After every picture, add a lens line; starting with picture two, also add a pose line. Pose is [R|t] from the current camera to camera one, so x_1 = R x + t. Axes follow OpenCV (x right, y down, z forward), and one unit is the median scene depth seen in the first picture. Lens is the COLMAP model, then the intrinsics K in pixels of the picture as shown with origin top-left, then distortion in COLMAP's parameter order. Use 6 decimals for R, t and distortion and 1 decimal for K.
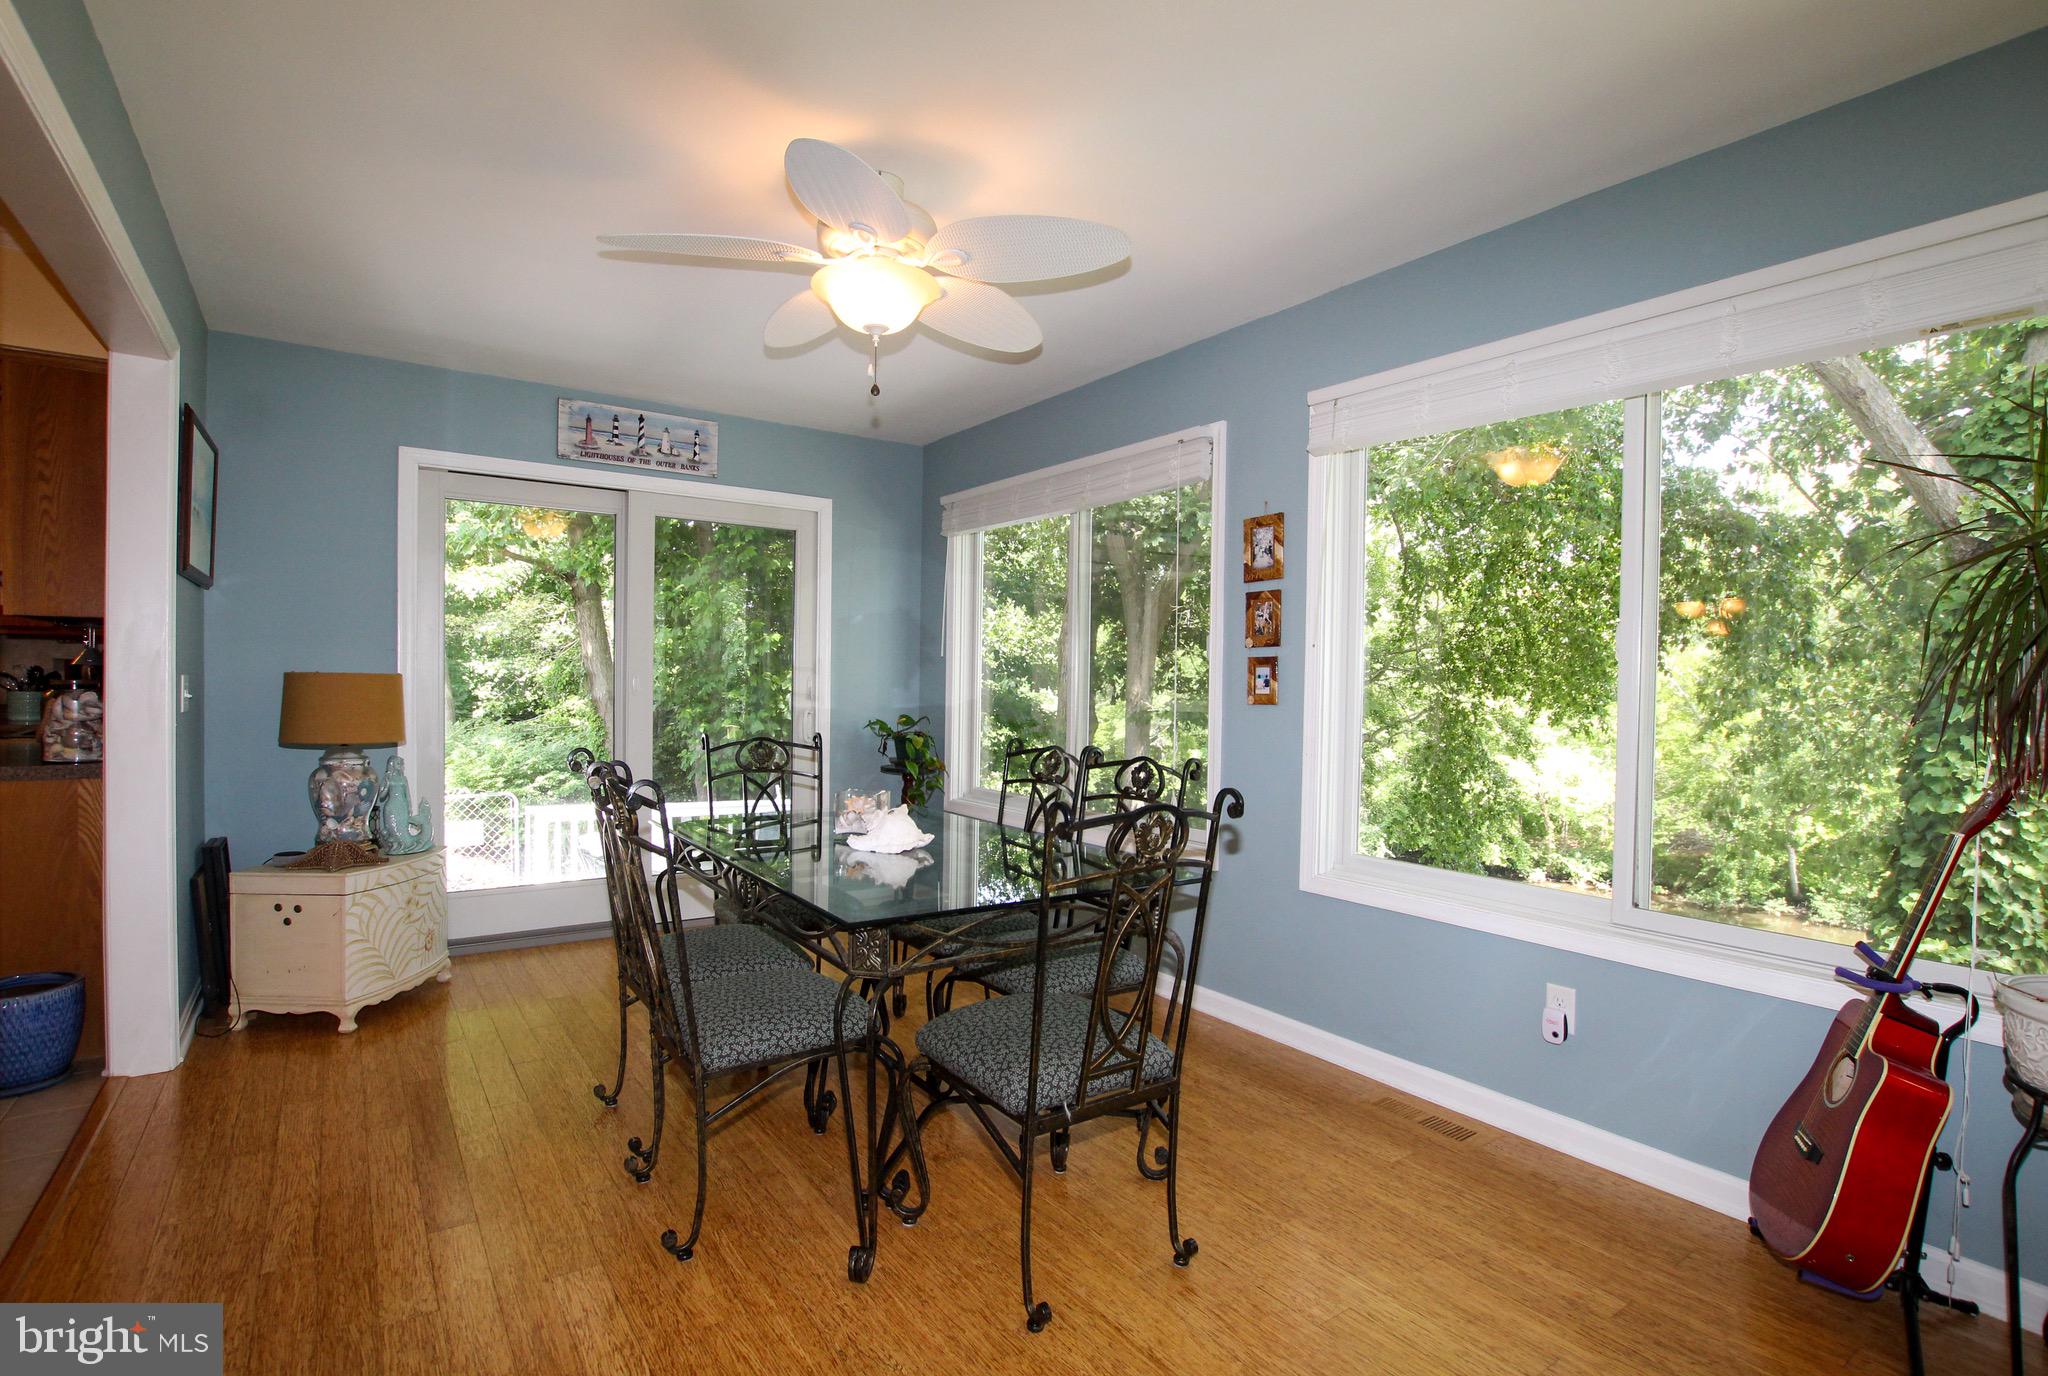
lens RADIAL K [[1010.8, 0, 1022.6], [0, 1010.8, 691.8], [0, 0, 1]] dist [-0.032567, -0.000182]
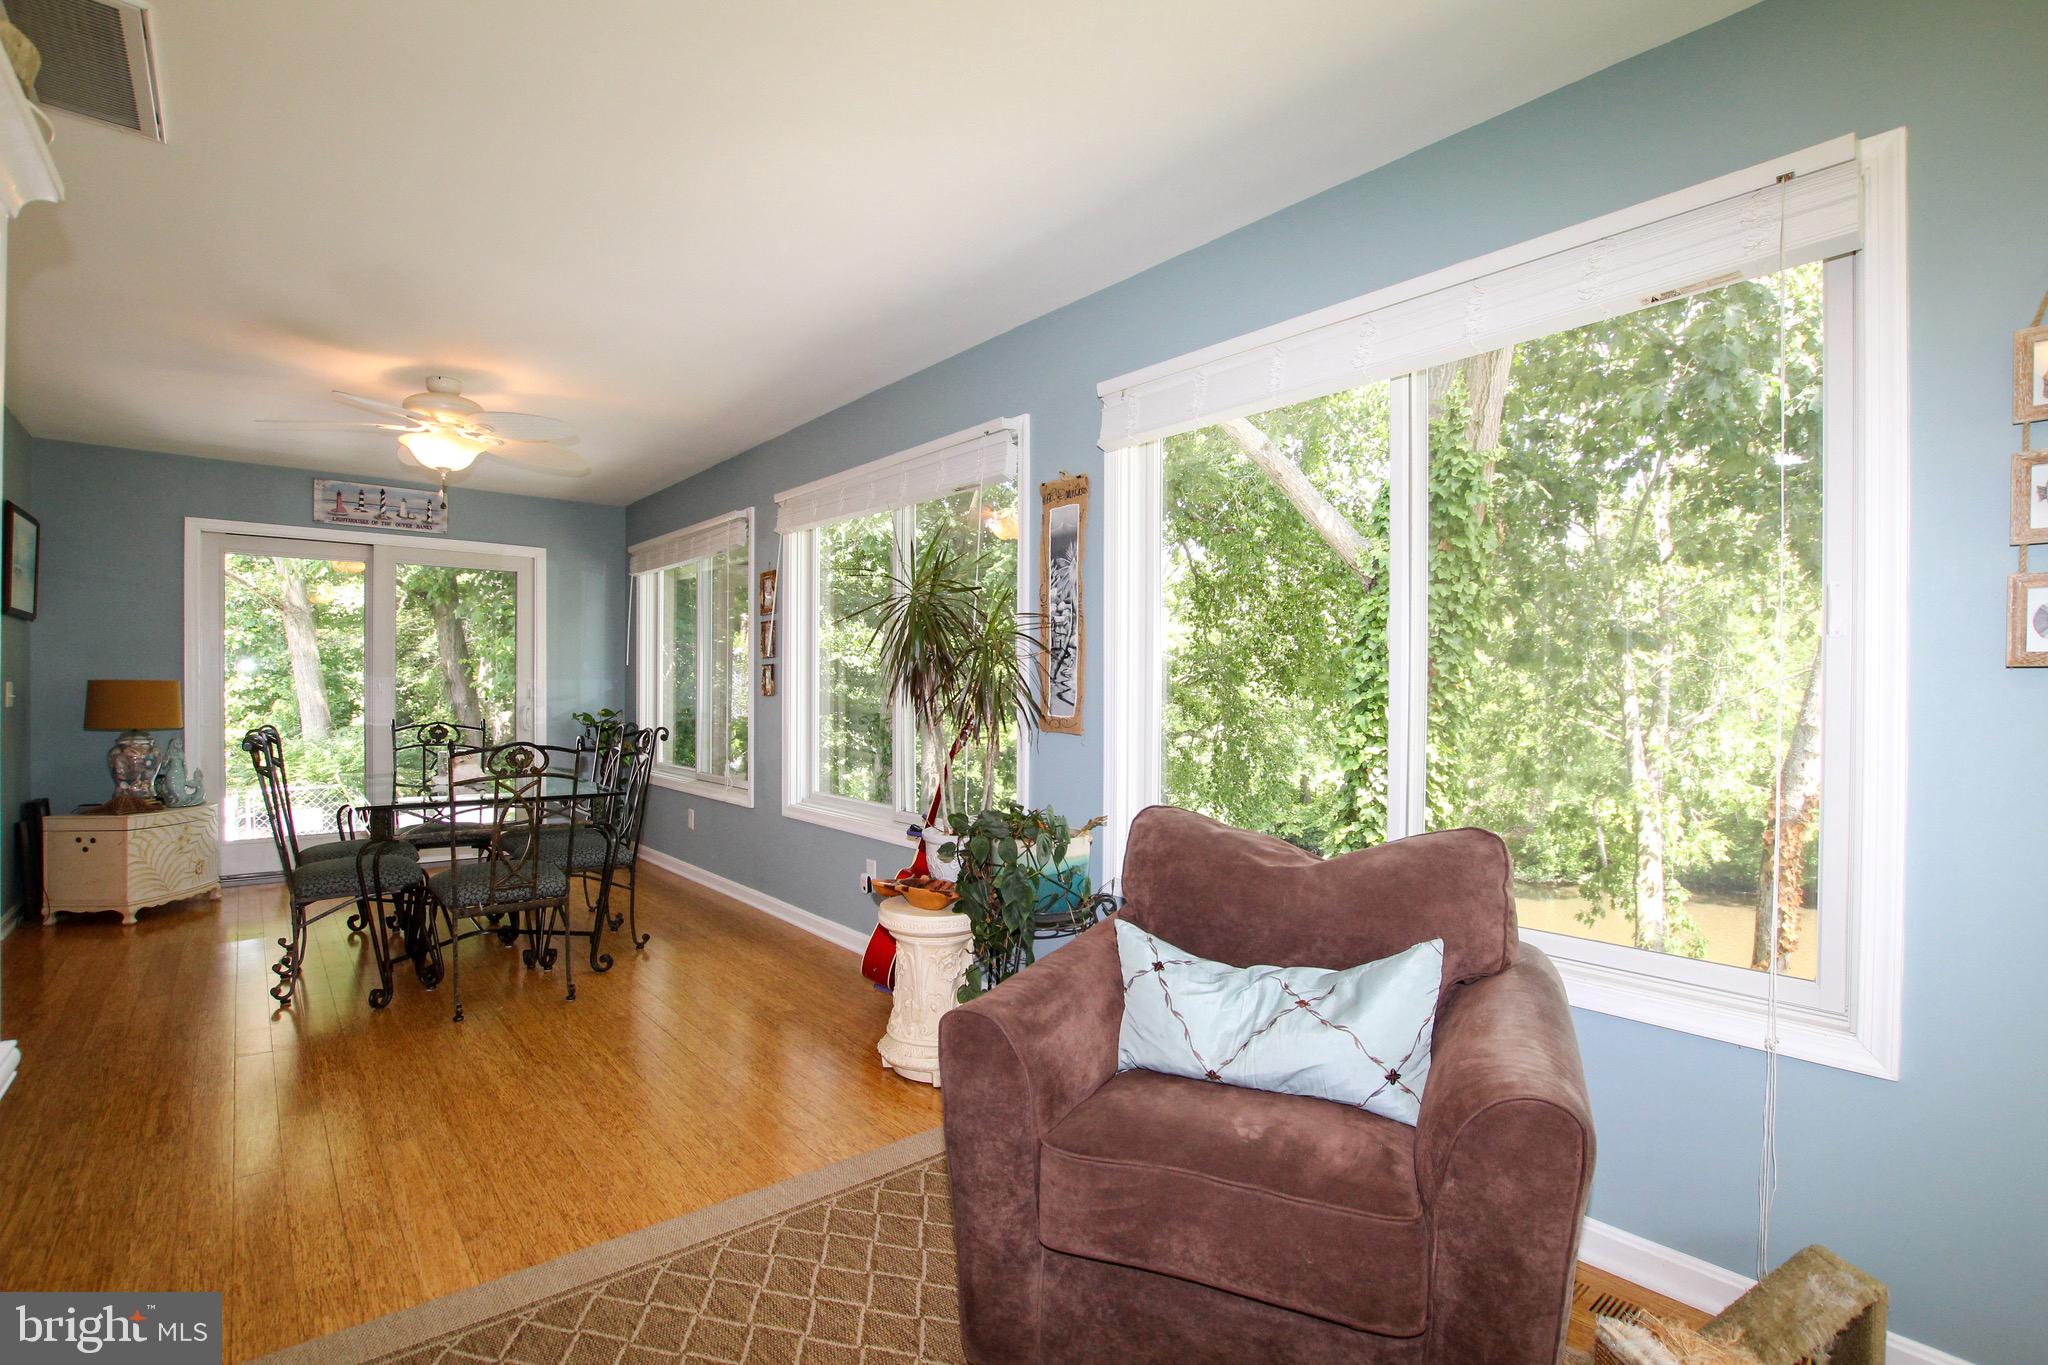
lens RADIAL K [[969.5, 0, 1027.1], [0, 969.5, 690.0], [0, 0, 1]] dist [-0.034826, 0.005758]
pose [[0.995946, -0.008623, 0.089541, 0.457225], [0.009201, 0.999939, -0.006041, 0.014766], [-0.089484, 0.006841, 0.995965, -0.448473]]
